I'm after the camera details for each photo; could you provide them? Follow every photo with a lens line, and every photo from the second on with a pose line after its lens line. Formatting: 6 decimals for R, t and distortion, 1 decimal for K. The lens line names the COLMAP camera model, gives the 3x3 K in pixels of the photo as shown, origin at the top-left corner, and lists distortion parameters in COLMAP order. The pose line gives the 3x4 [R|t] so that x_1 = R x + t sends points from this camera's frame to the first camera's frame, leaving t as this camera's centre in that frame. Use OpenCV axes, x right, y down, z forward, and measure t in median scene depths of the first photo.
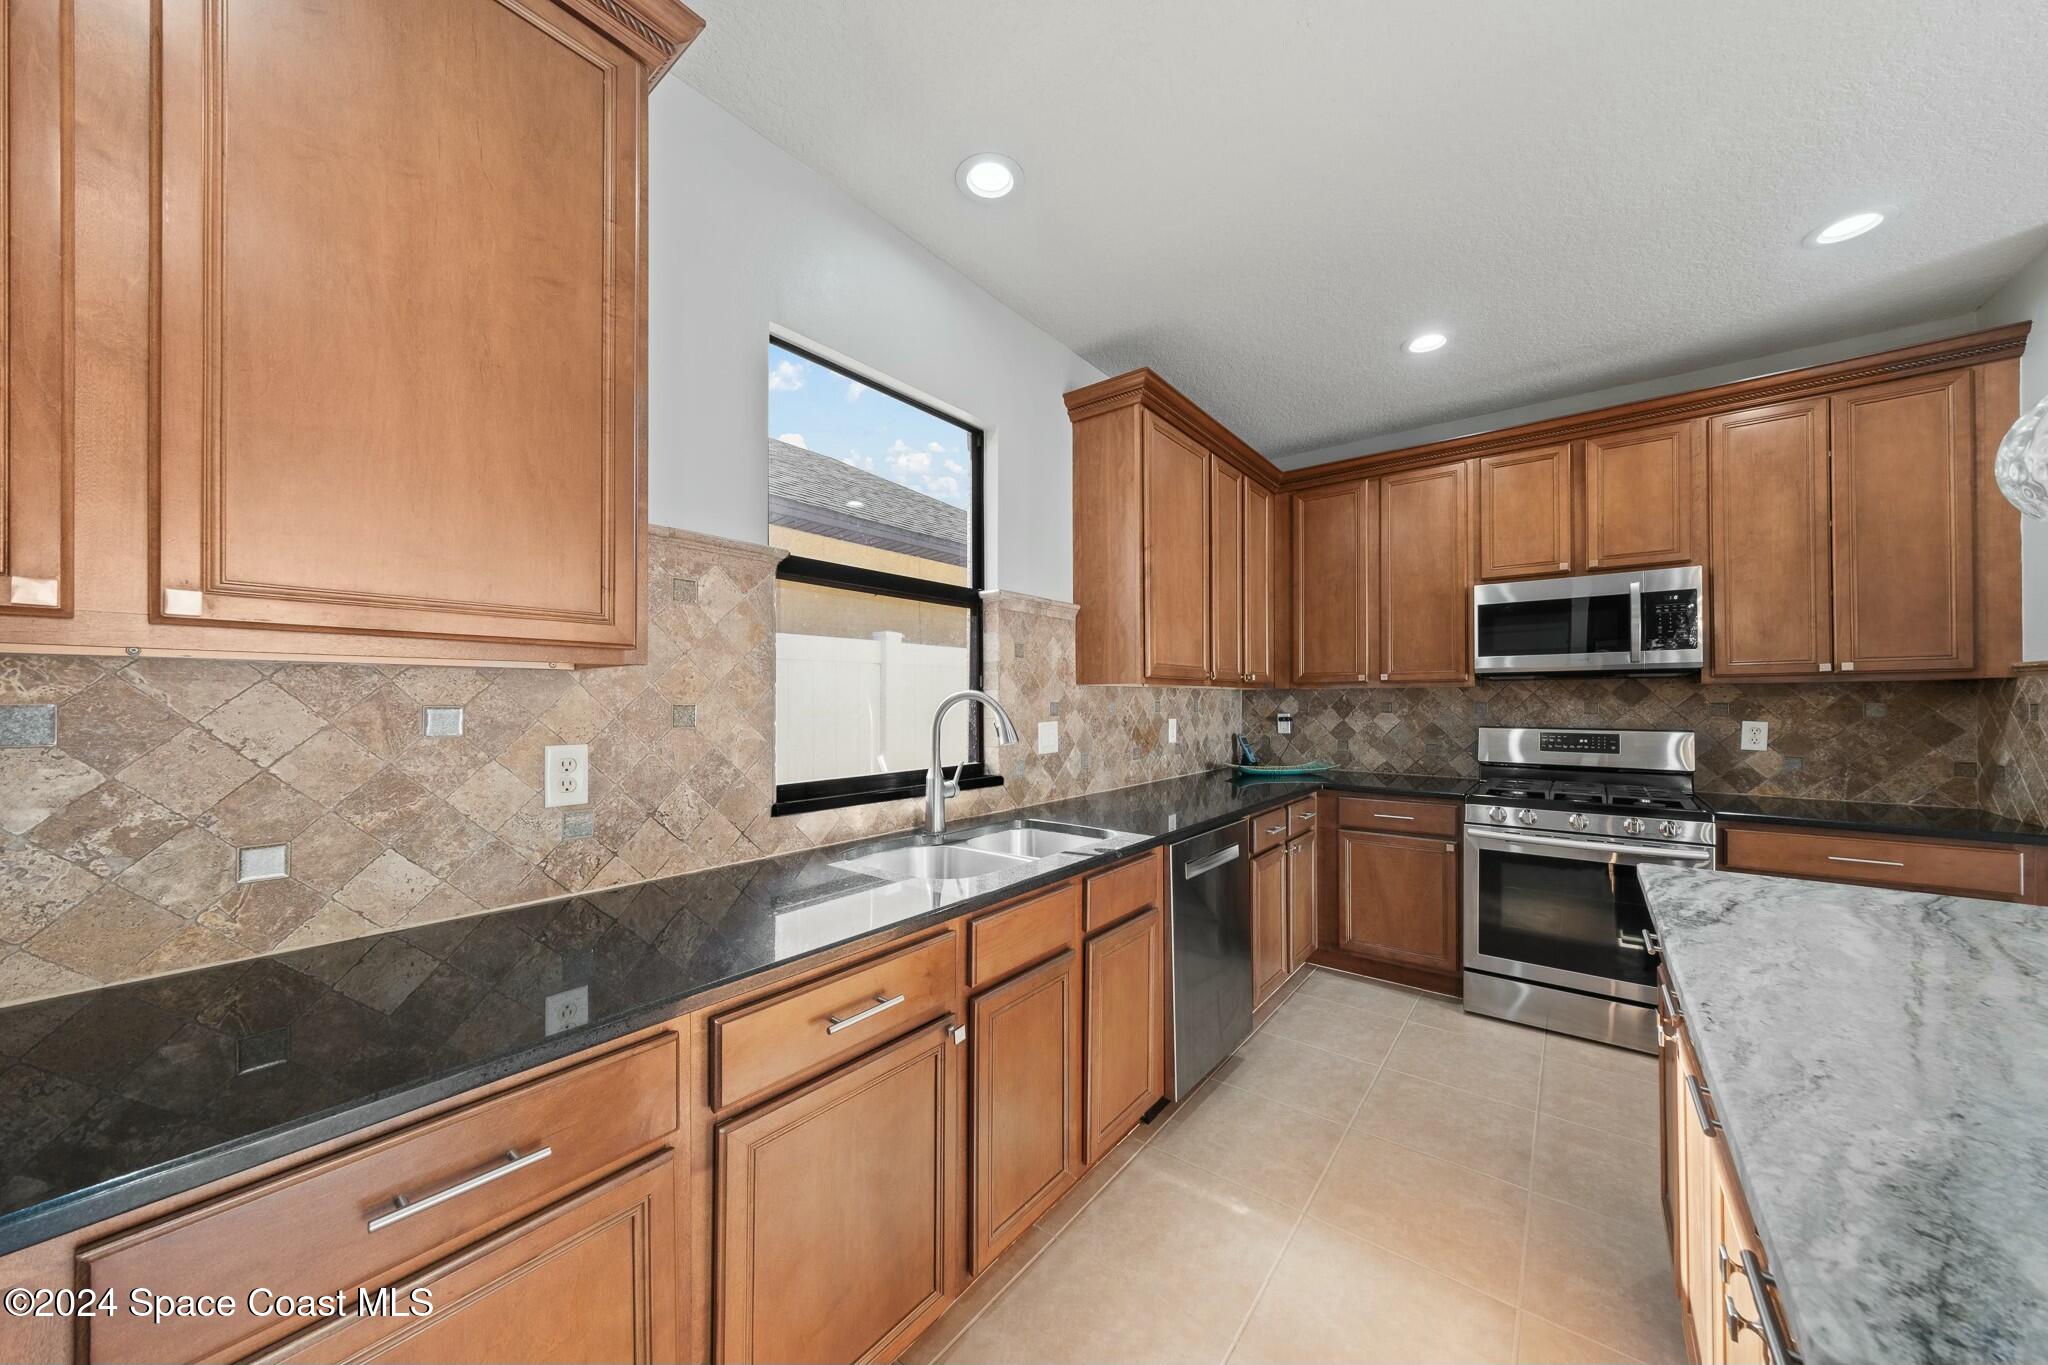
lens RADIAL K [[693.3, 0, 1032.2], [0, 693.3, 685.0], [0, 0, 1]] dist [0.000623, -0.000114]
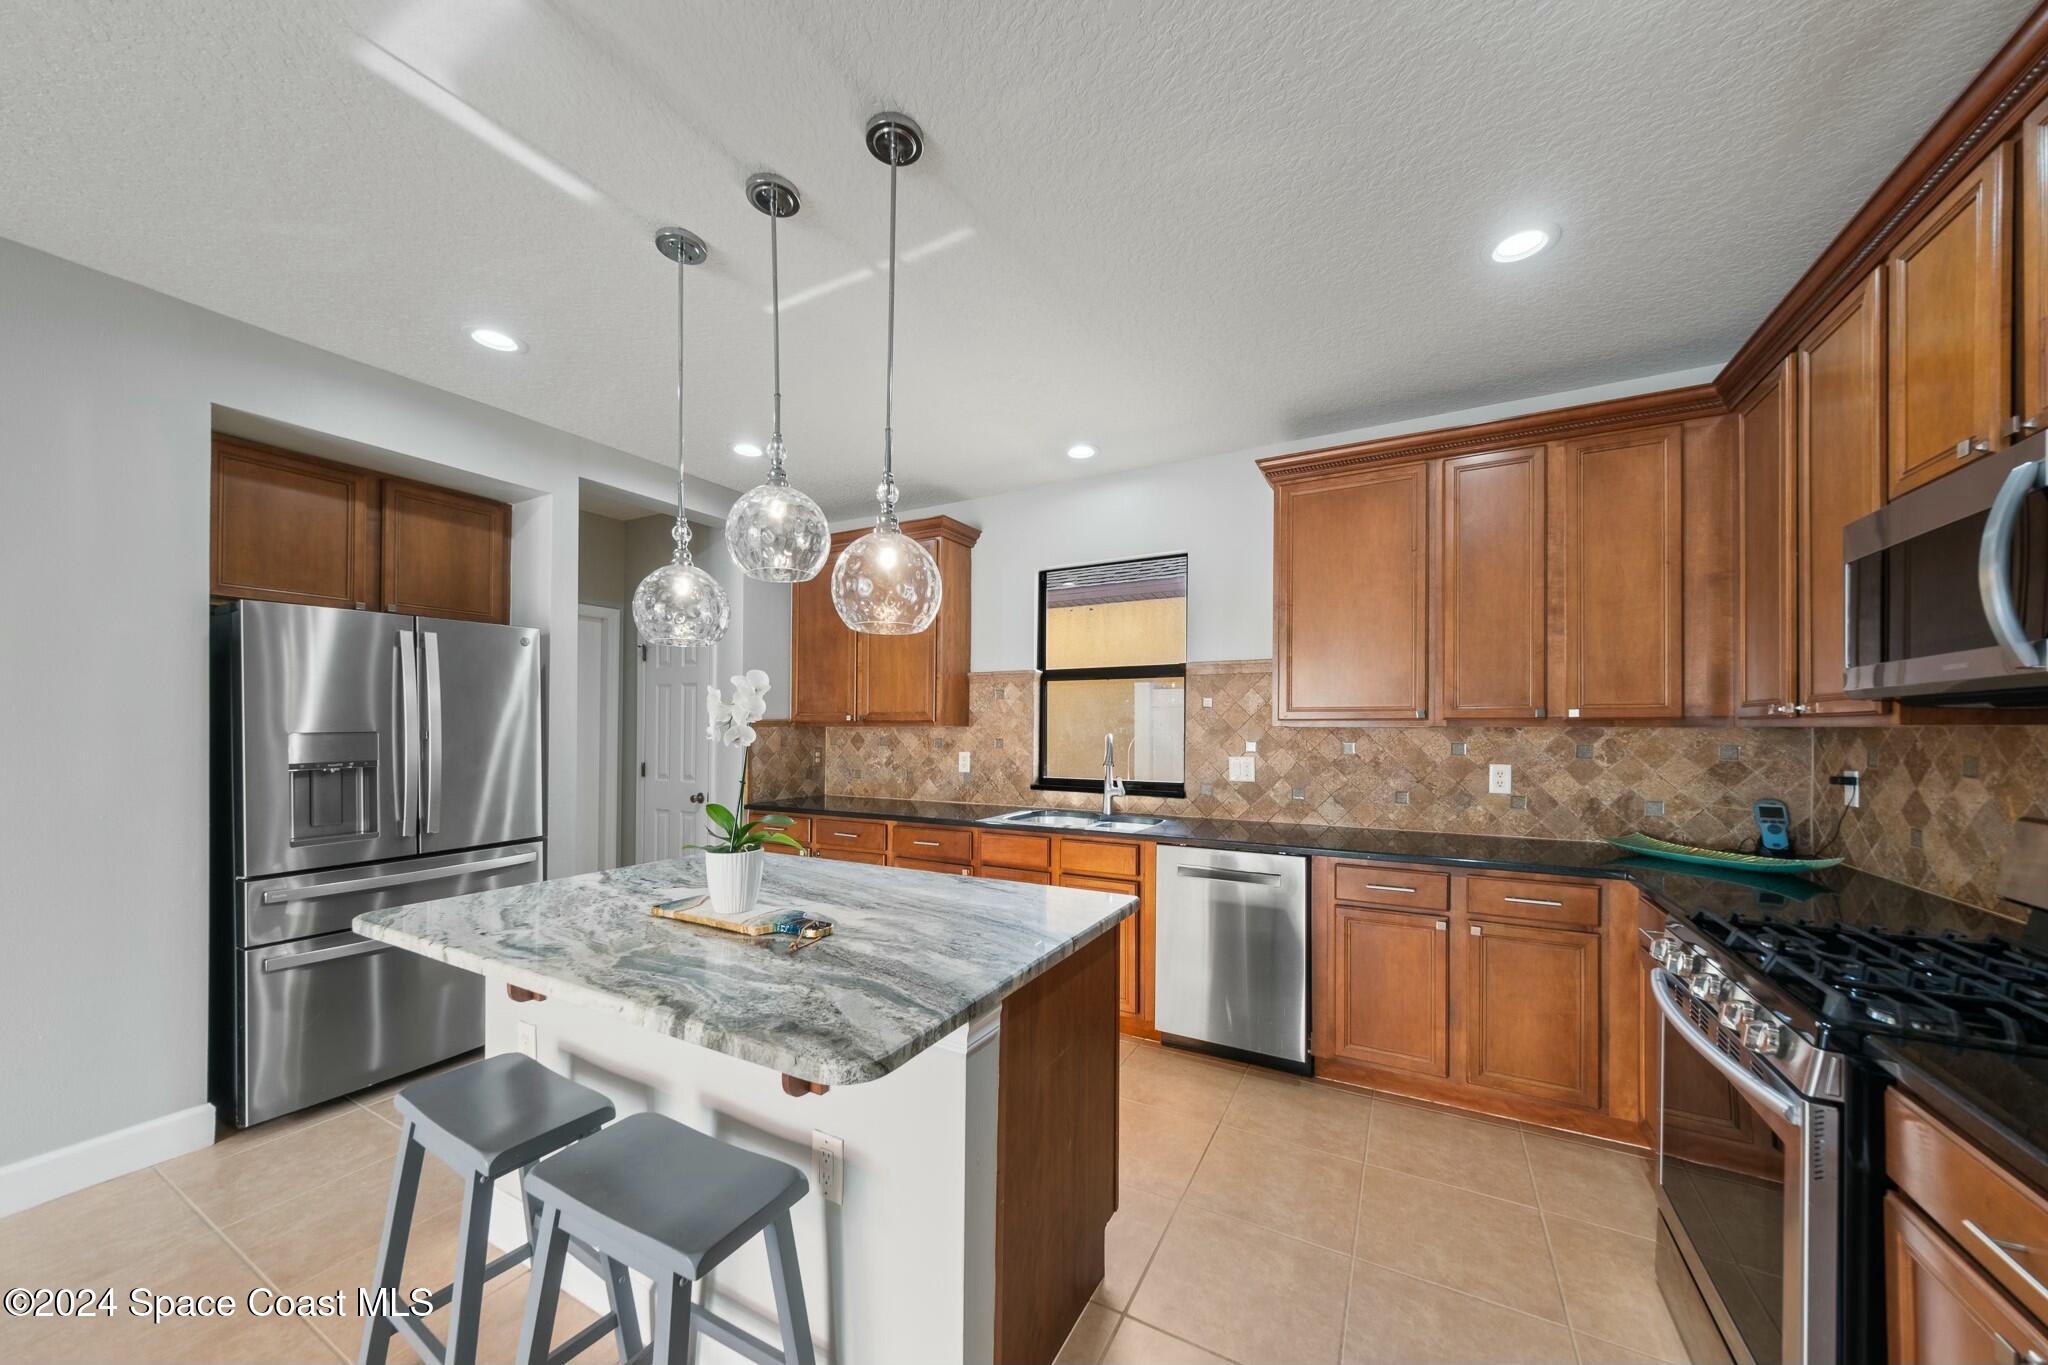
lens RADIAL K [[693.3, 0, 1032.2], [0, 693.3, 685.0], [0, 0, 1]] dist [0.000623, -0.000114]
pose [[0.171223, -0.061517, -0.983310, 1.300194], [0.019179, 0.998068, -0.059101, -0.010701], [0.985046, -0.008739, 0.172072, 0.431834]]
